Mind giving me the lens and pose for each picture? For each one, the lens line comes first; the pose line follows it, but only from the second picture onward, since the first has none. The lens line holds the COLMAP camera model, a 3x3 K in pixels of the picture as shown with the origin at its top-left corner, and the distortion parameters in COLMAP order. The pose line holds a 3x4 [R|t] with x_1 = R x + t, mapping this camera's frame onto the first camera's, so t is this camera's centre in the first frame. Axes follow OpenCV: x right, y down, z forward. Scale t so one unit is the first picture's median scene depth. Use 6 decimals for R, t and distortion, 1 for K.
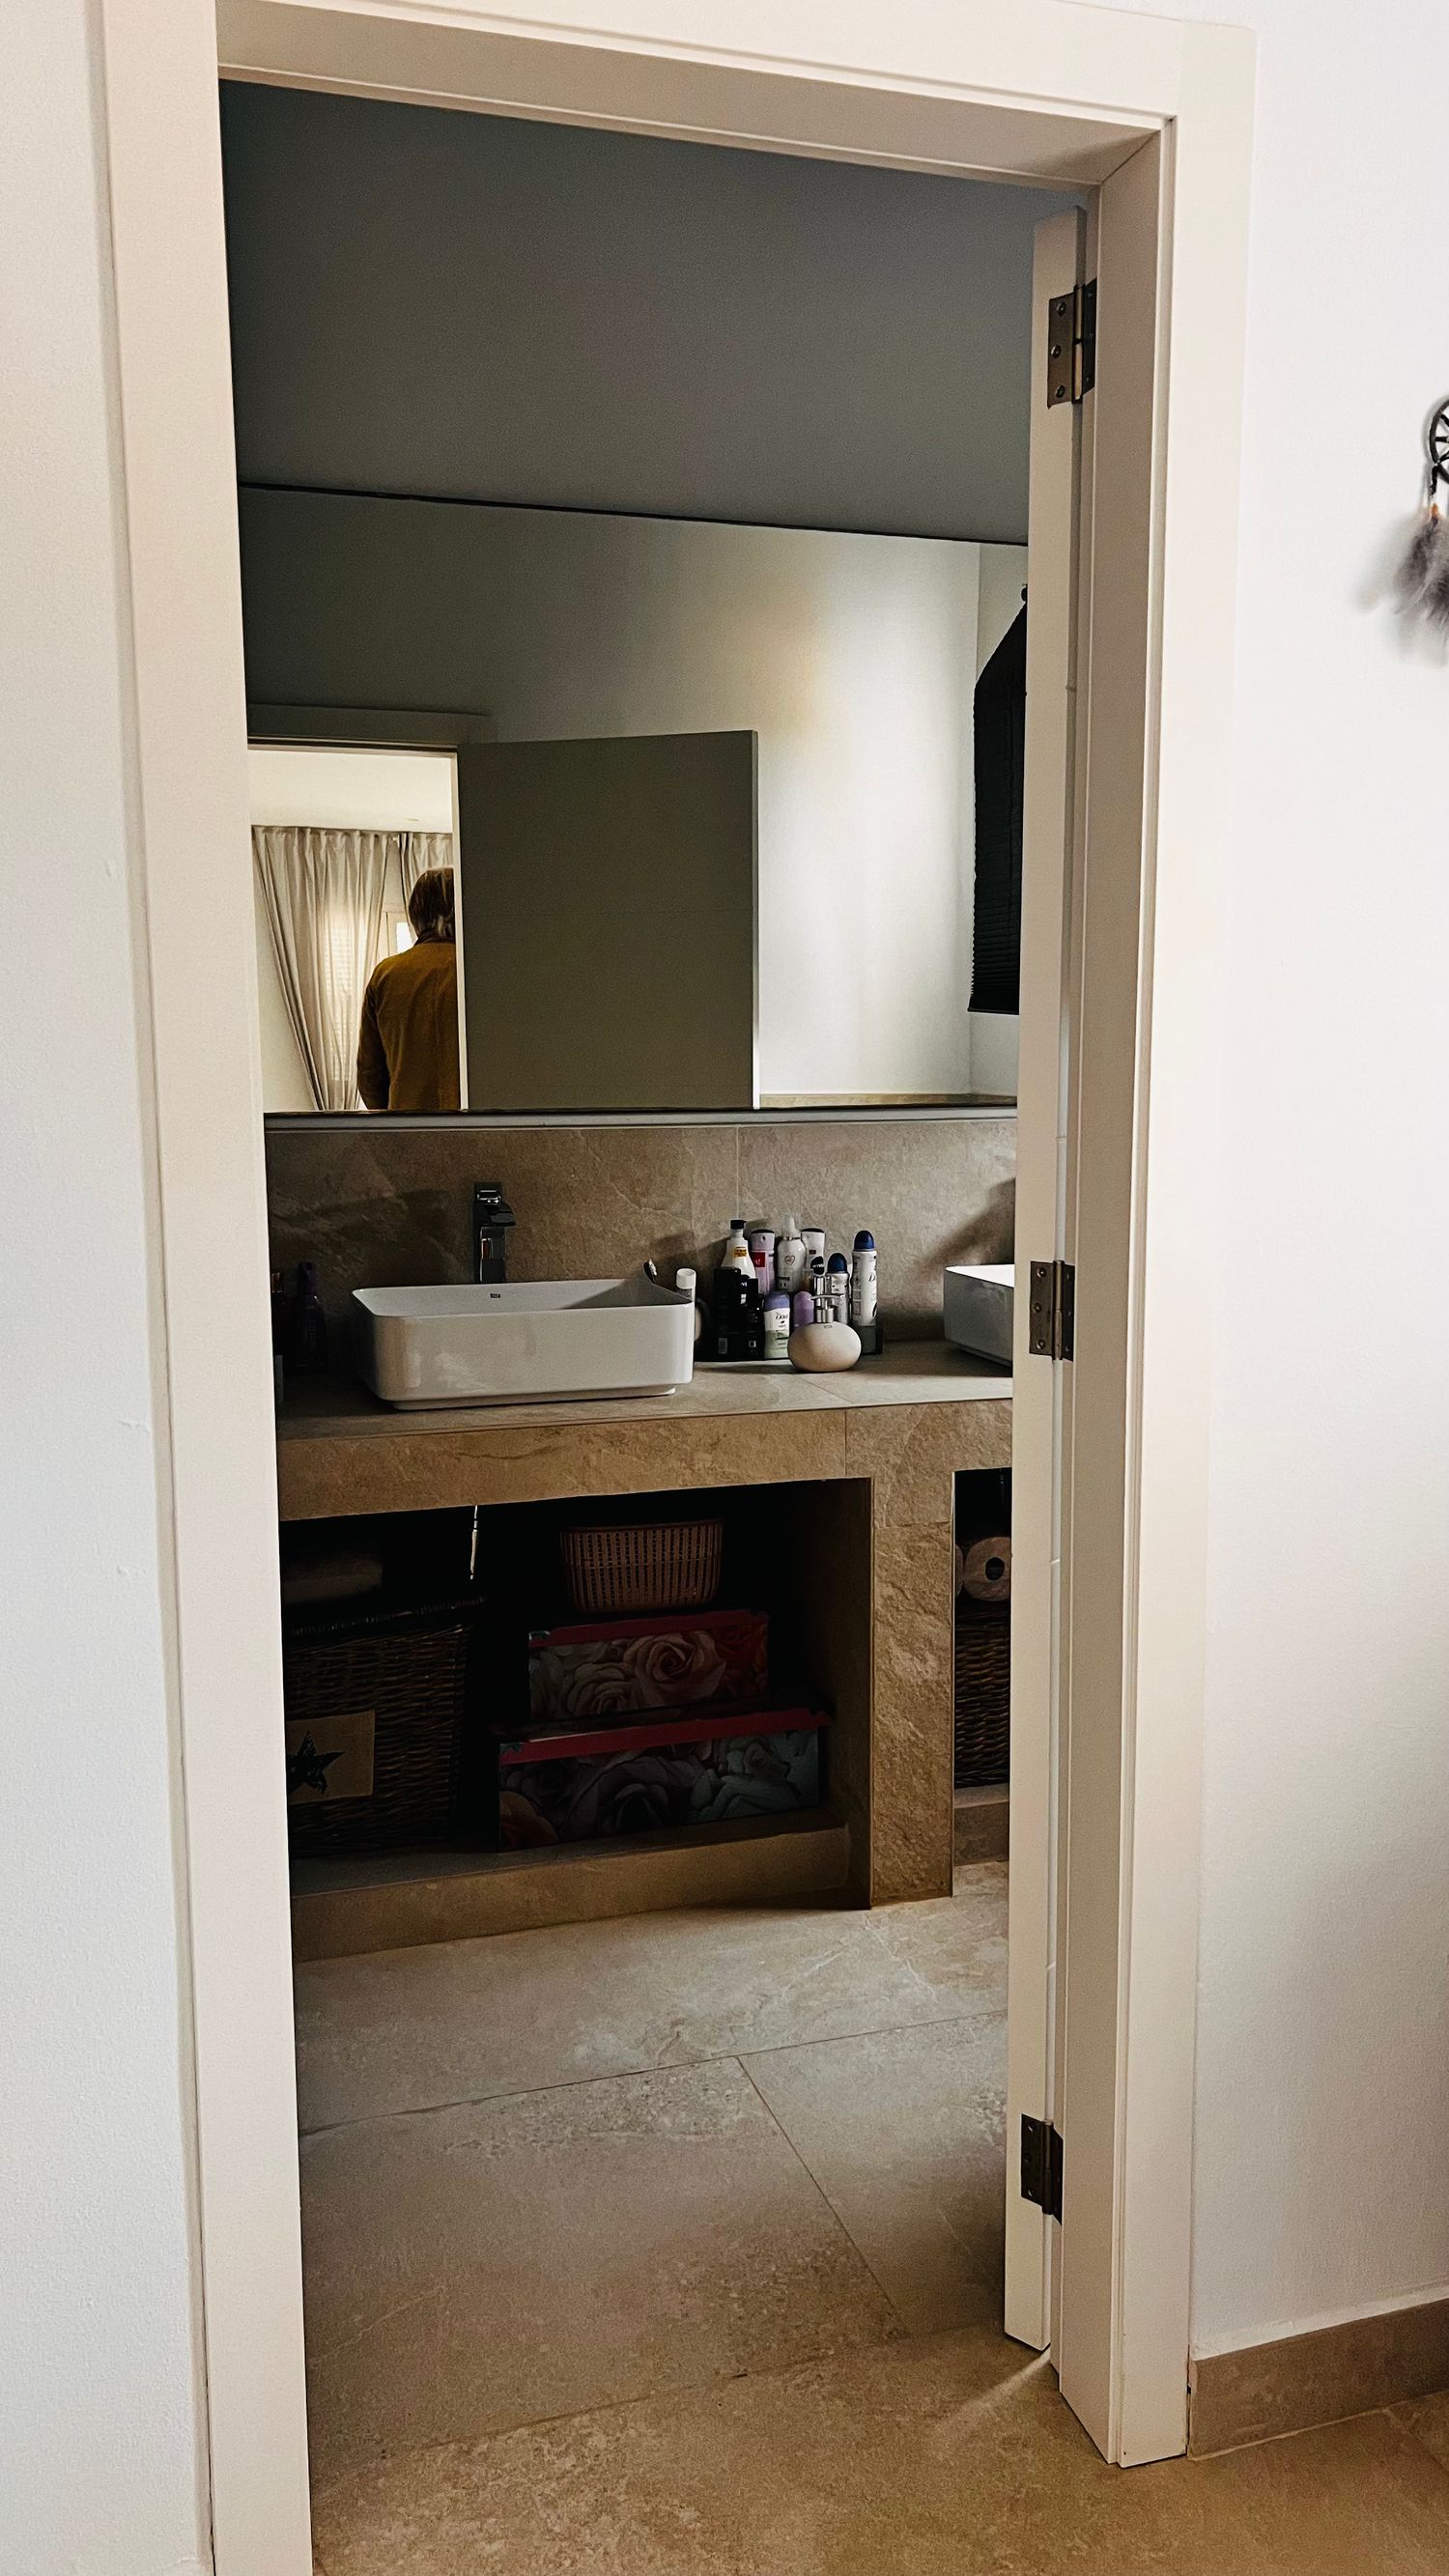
lens RADIAL K [[1951.7, 0, 727.0], [0, 1951.7, 1282.8], [0, 0, 1]] dist [0.054297, -0.057941]
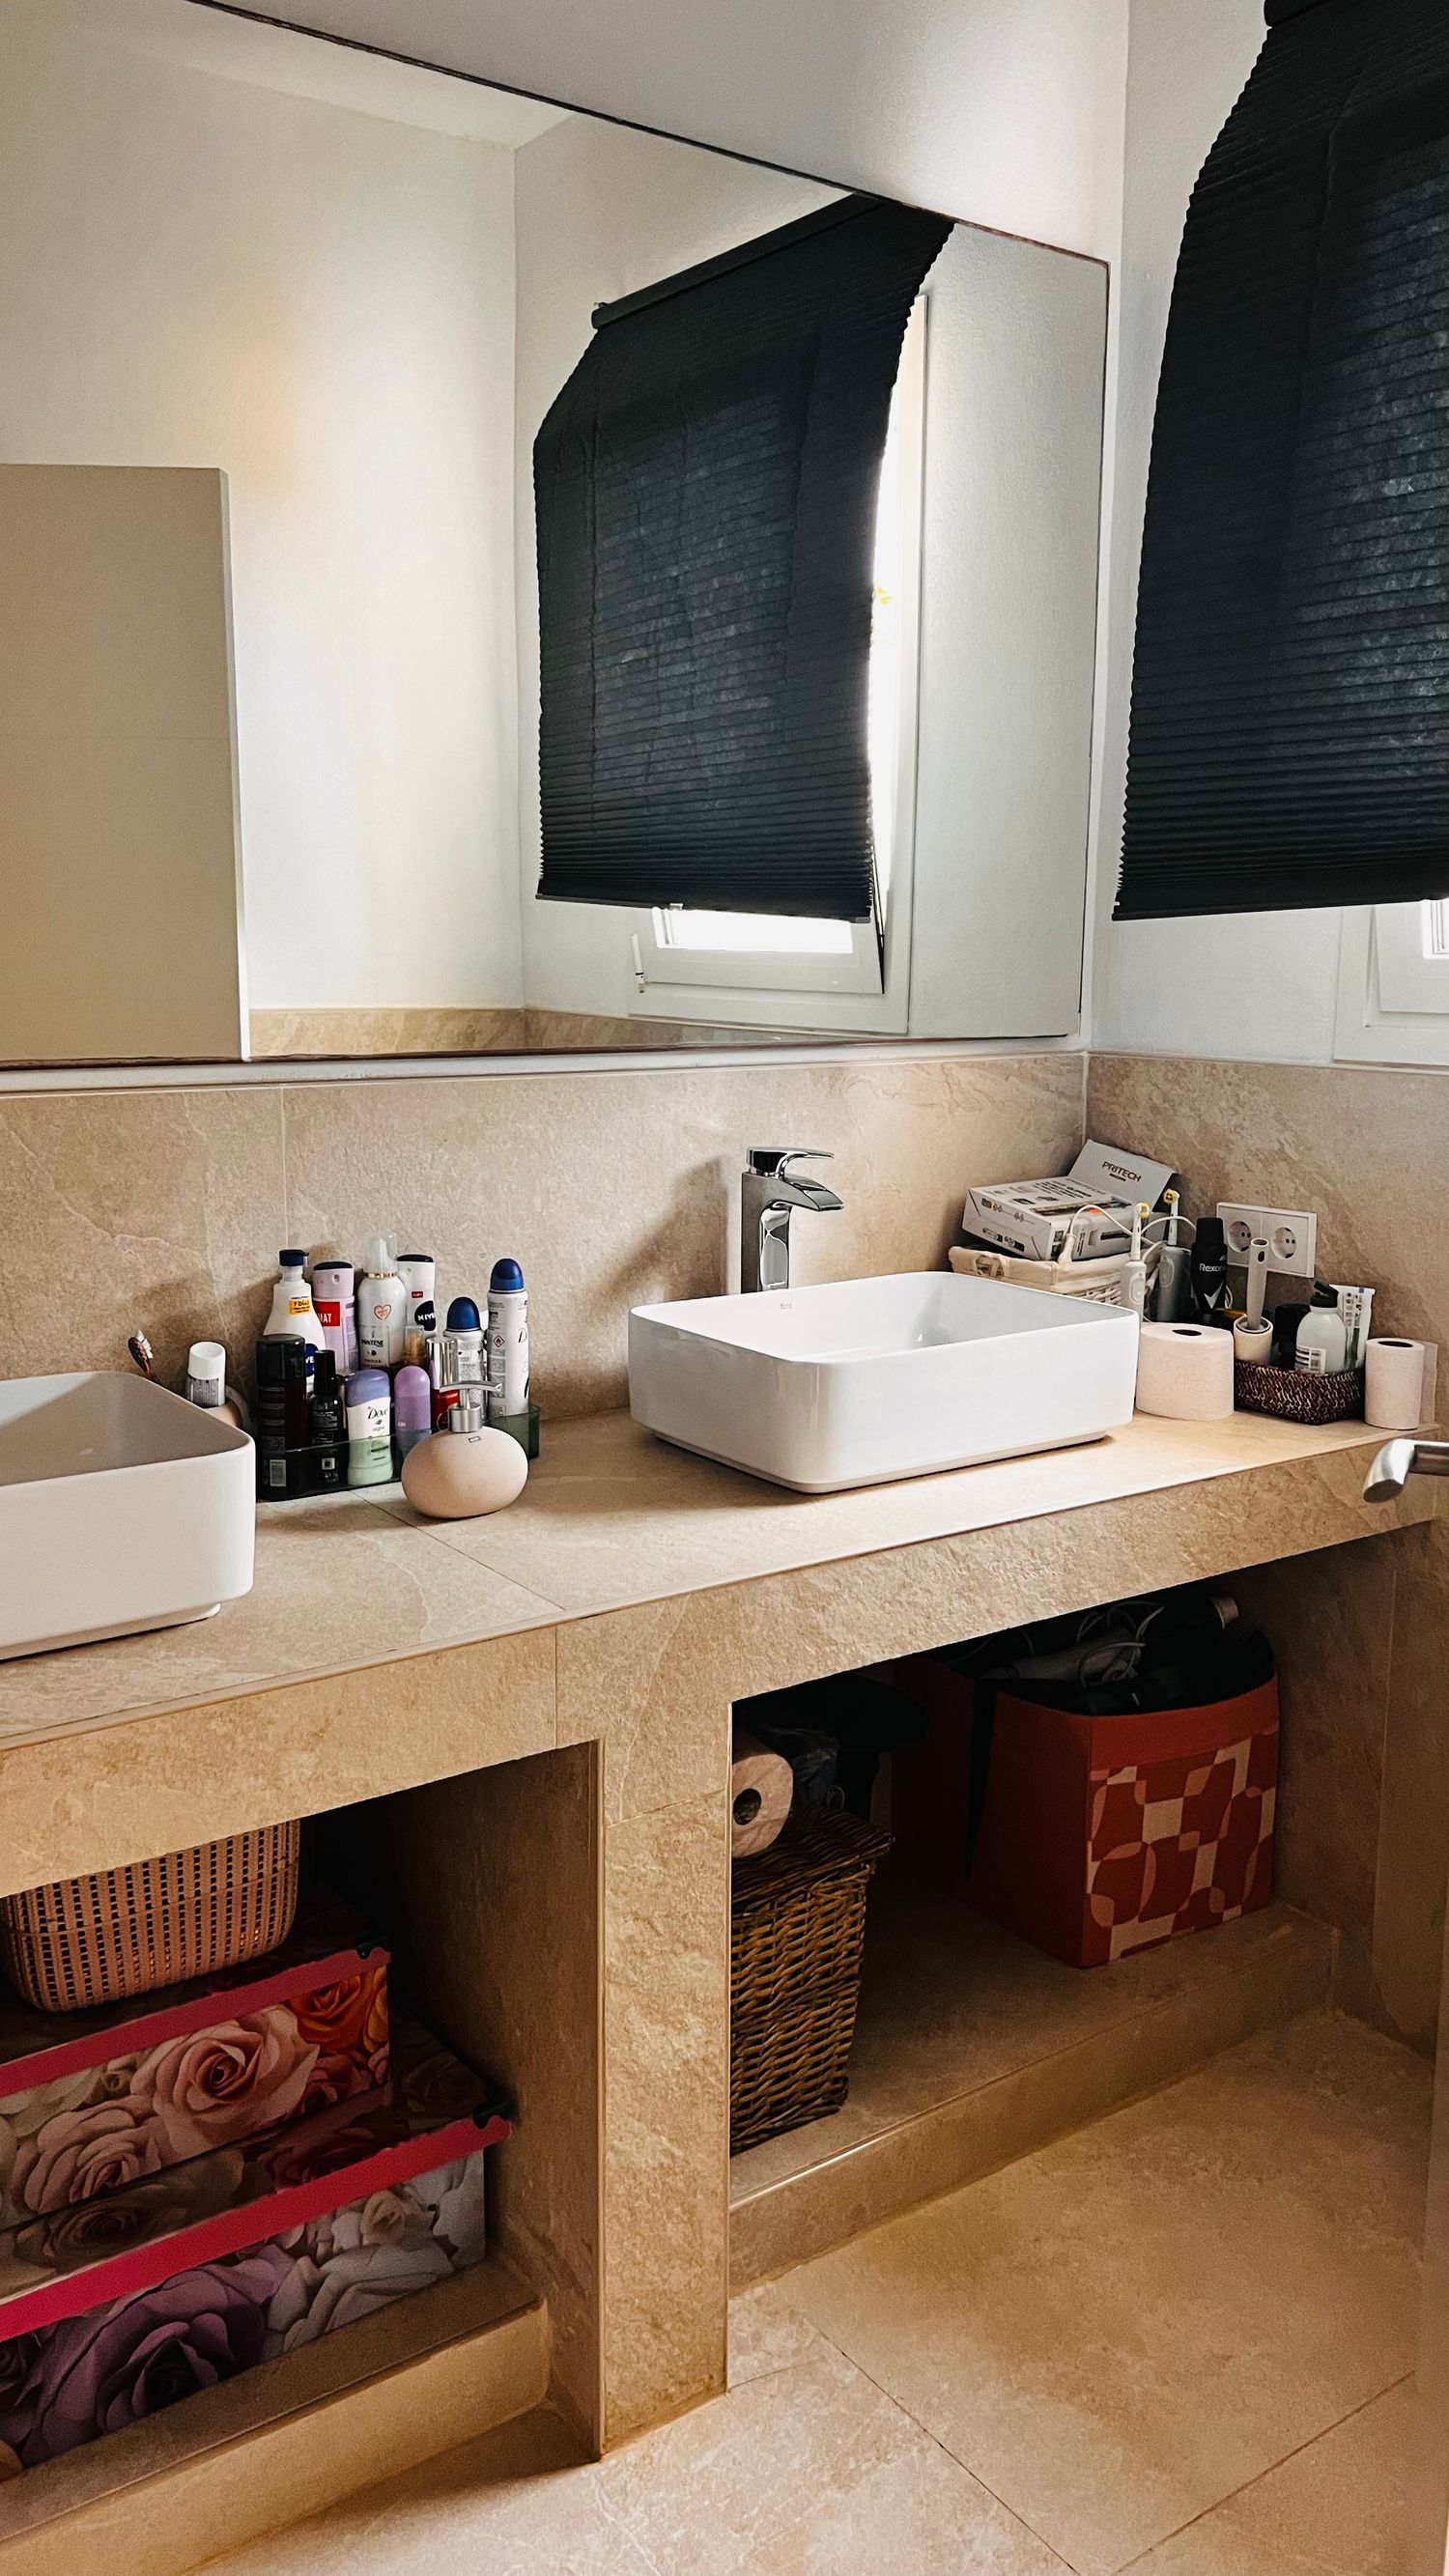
lens RADIAL K [[1951.7, 0, 724.6], [0, 1951.7, 1284.0], [0, 0, 1]] dist [0.054297, -0.057941]
pose [[0.954504, -0.043258, 0.295045, -0.046063], [0.027767, 0.998017, 0.056493, -0.054368], [-0.296903, -0.045730, 0.953812, 0.429392]]
